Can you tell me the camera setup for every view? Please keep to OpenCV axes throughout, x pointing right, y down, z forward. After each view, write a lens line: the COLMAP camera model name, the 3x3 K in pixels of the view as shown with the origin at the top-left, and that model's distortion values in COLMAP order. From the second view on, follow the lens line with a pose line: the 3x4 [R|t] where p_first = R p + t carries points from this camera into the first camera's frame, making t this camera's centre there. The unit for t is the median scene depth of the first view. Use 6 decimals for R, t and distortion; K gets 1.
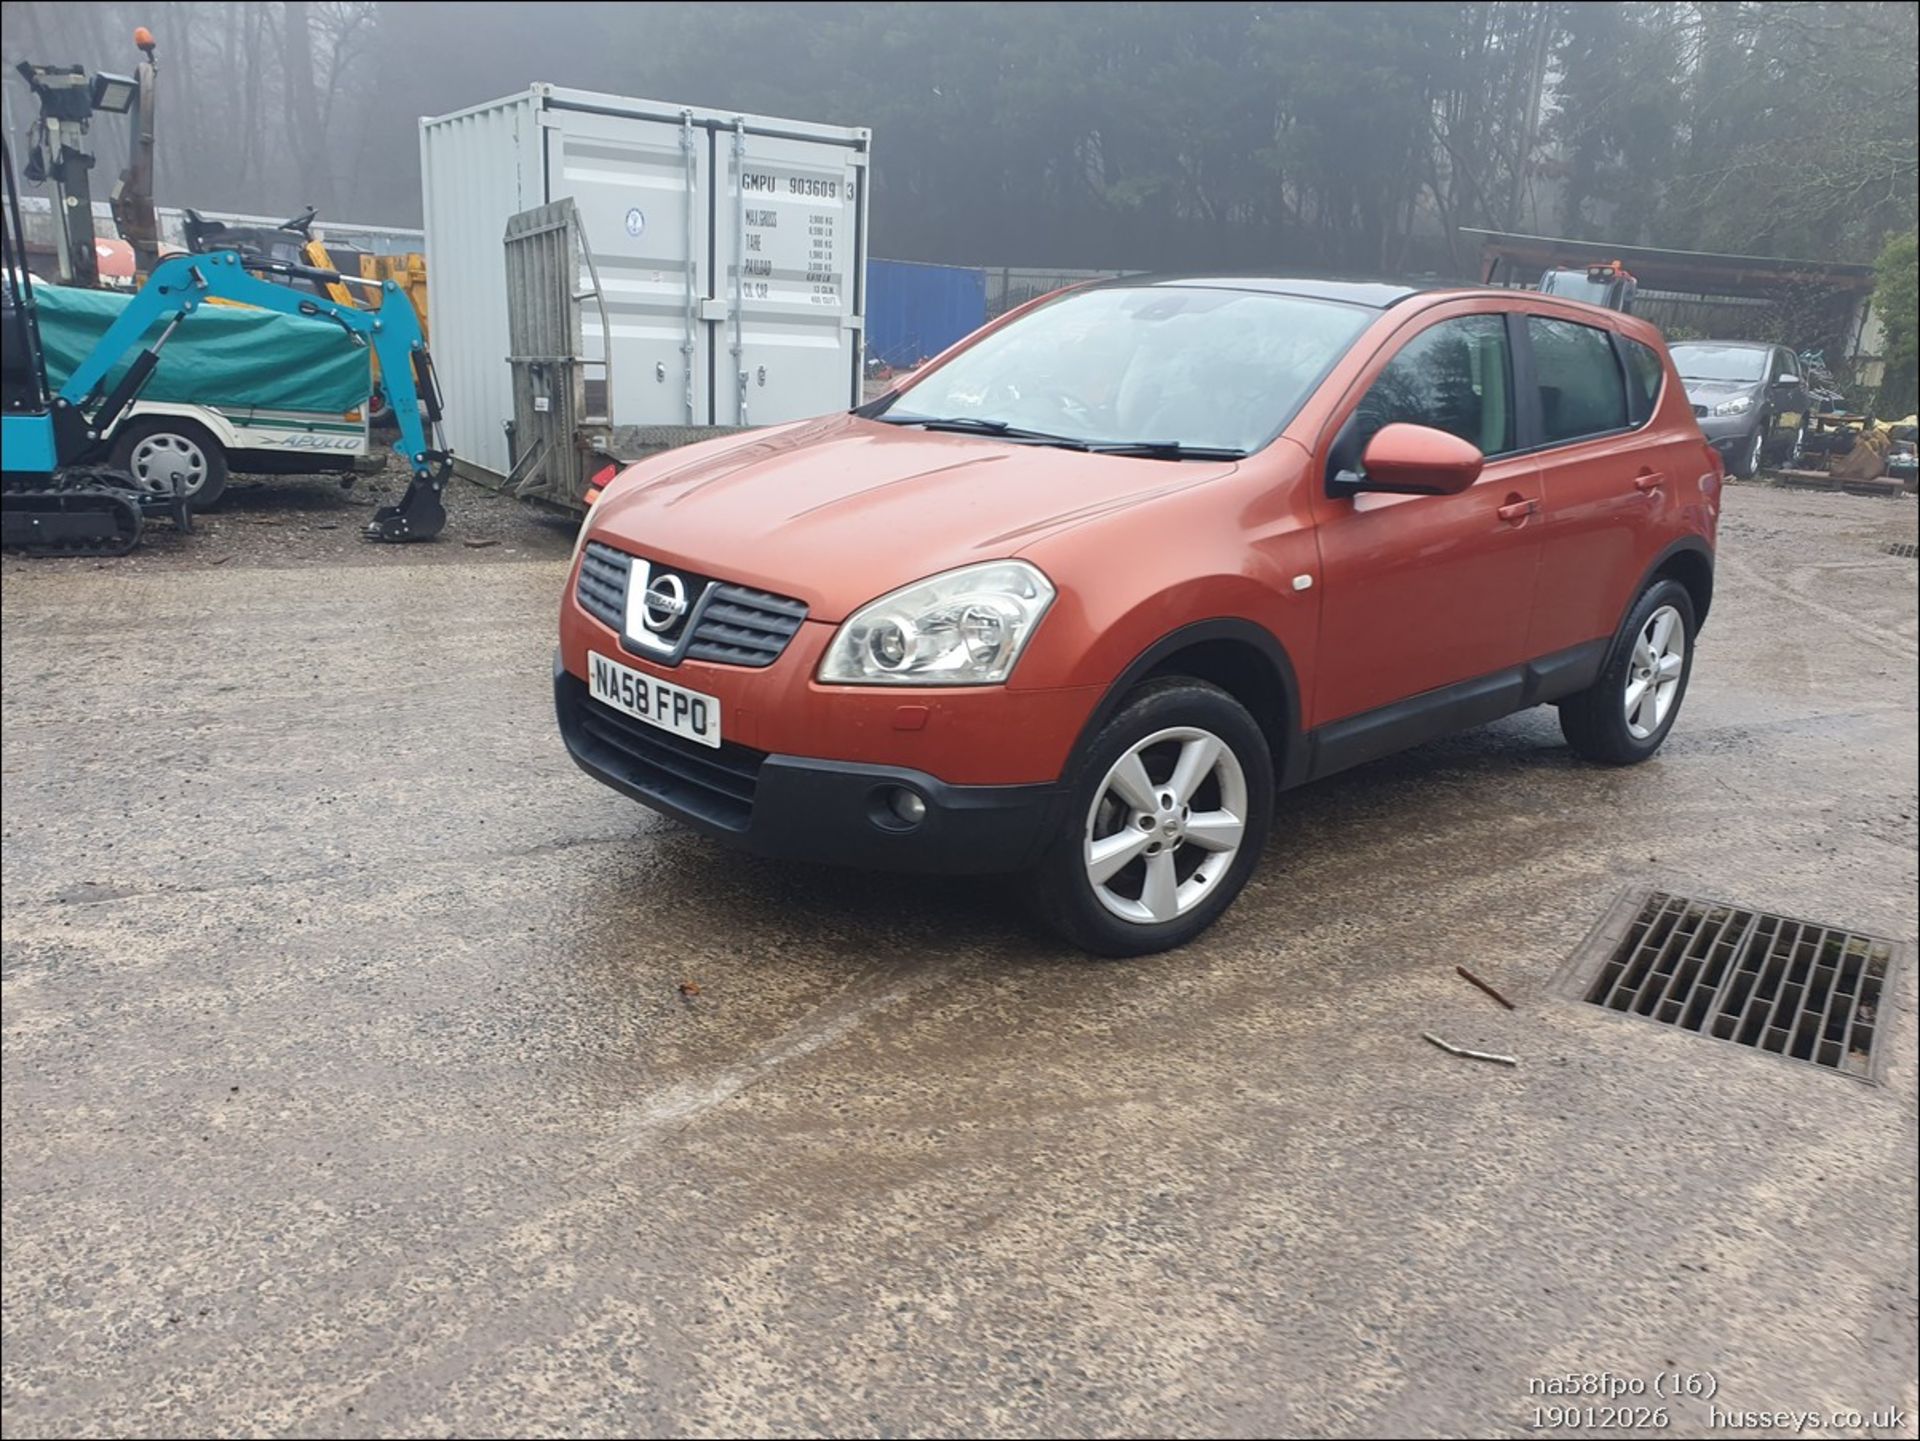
lens RADIAL K [[1417.2, 0, 1002.7], [0, 1417.2, 723.2], [0, 0, 1]] dist [-0.012099, 0.039355]
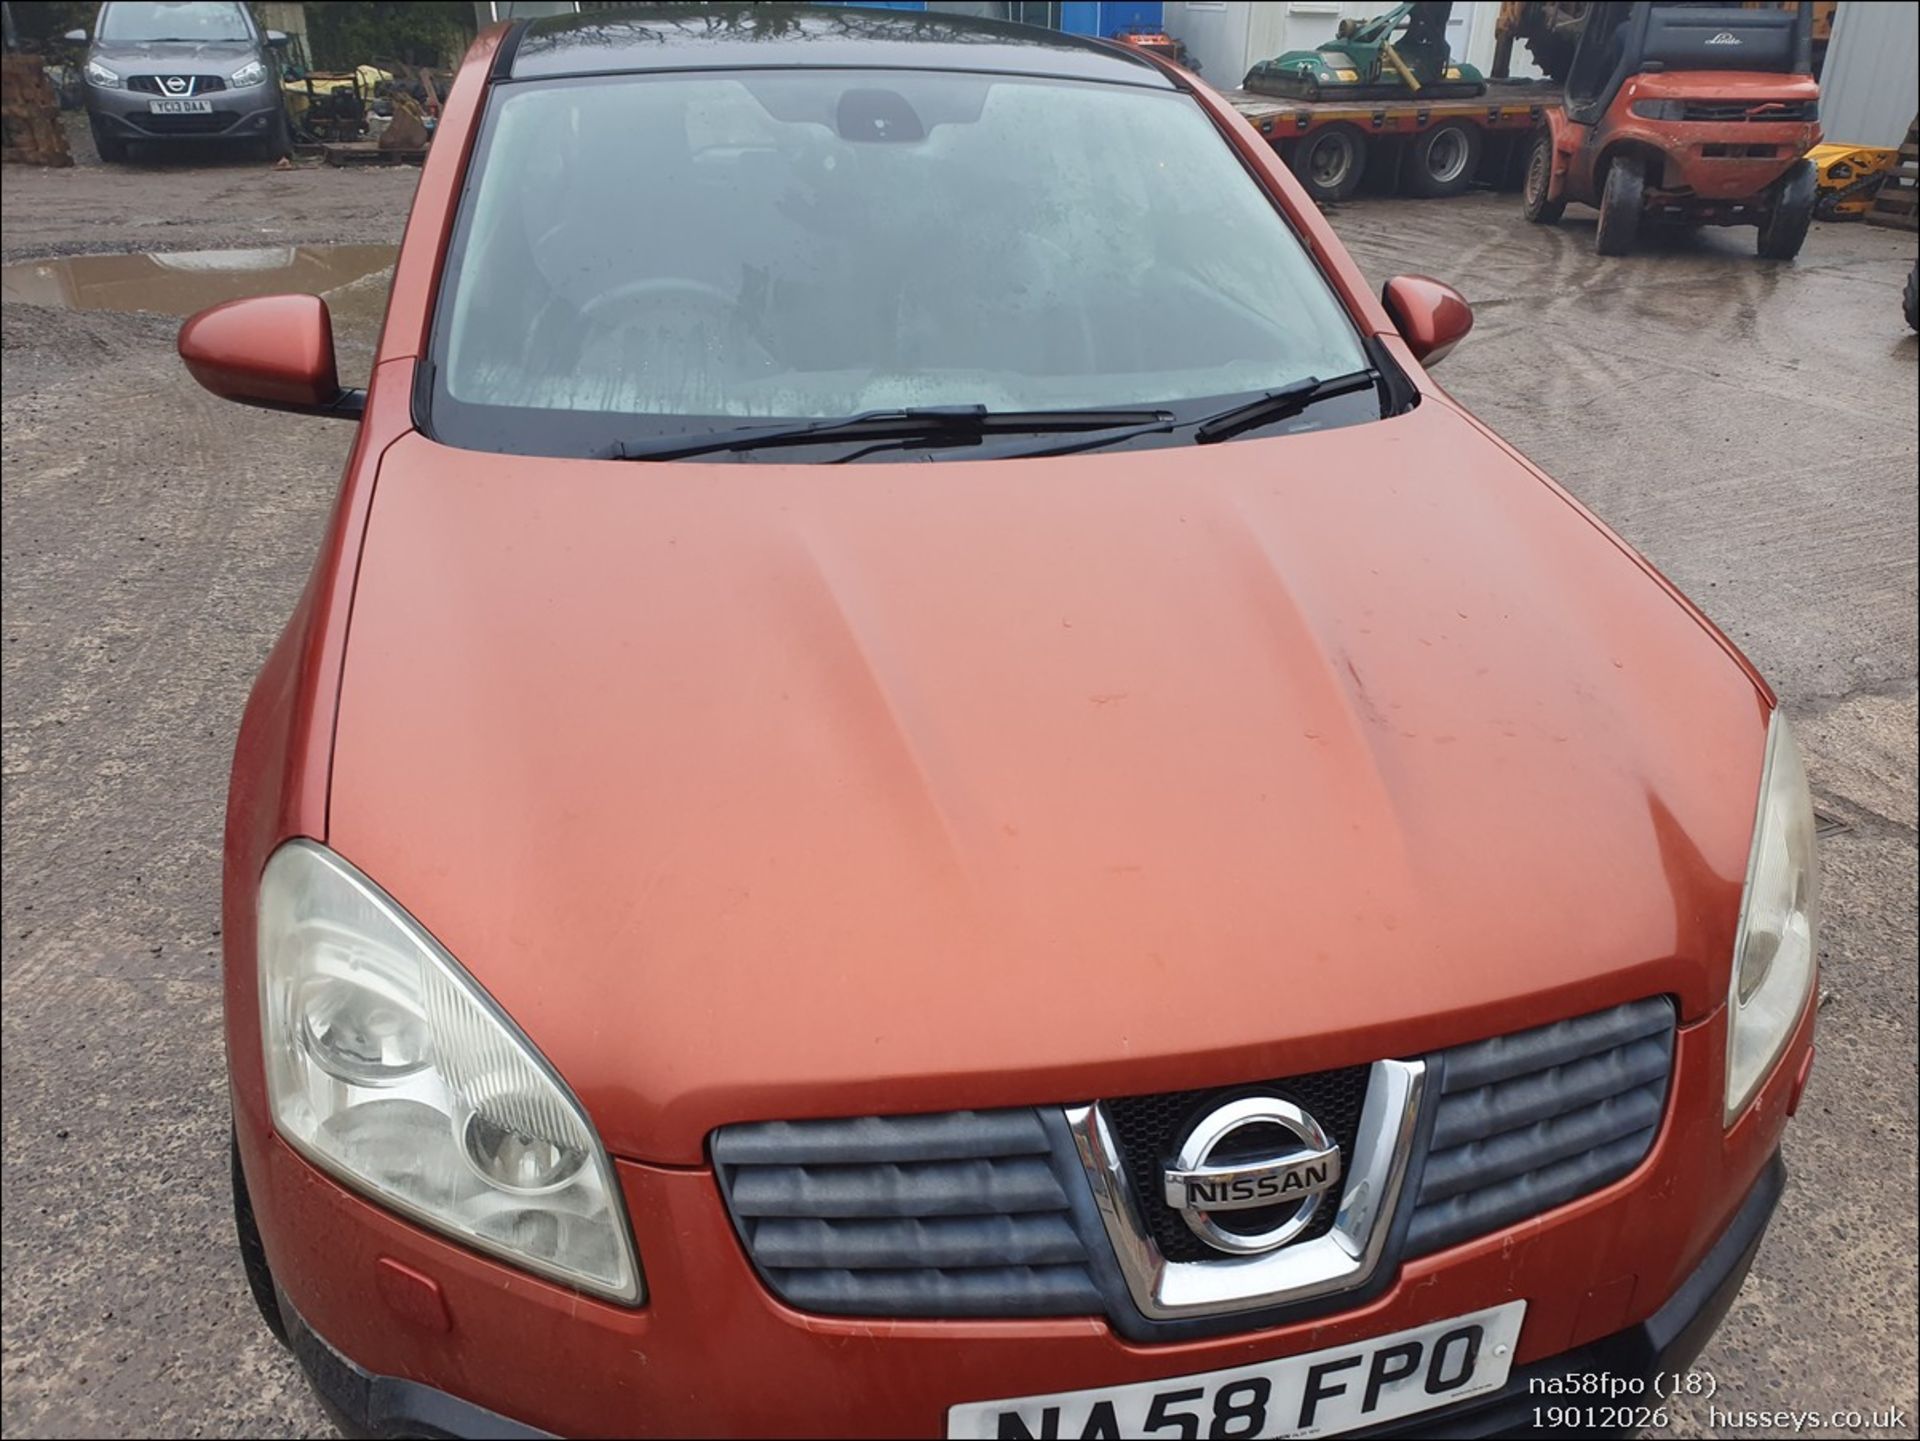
lens RADIAL K [[1456.6, 0, 916.9], [0, 1456.6, 719.5], [0, 0, 1]] dist [0.028090, 0.006196]
pose [[0.555123, -0.410077, 0.723654, -0.390115], [0.254048, 0.912036, 0.321946, -0.255698], [-0.792022, 0.005123, 0.610472, 0.639636]]
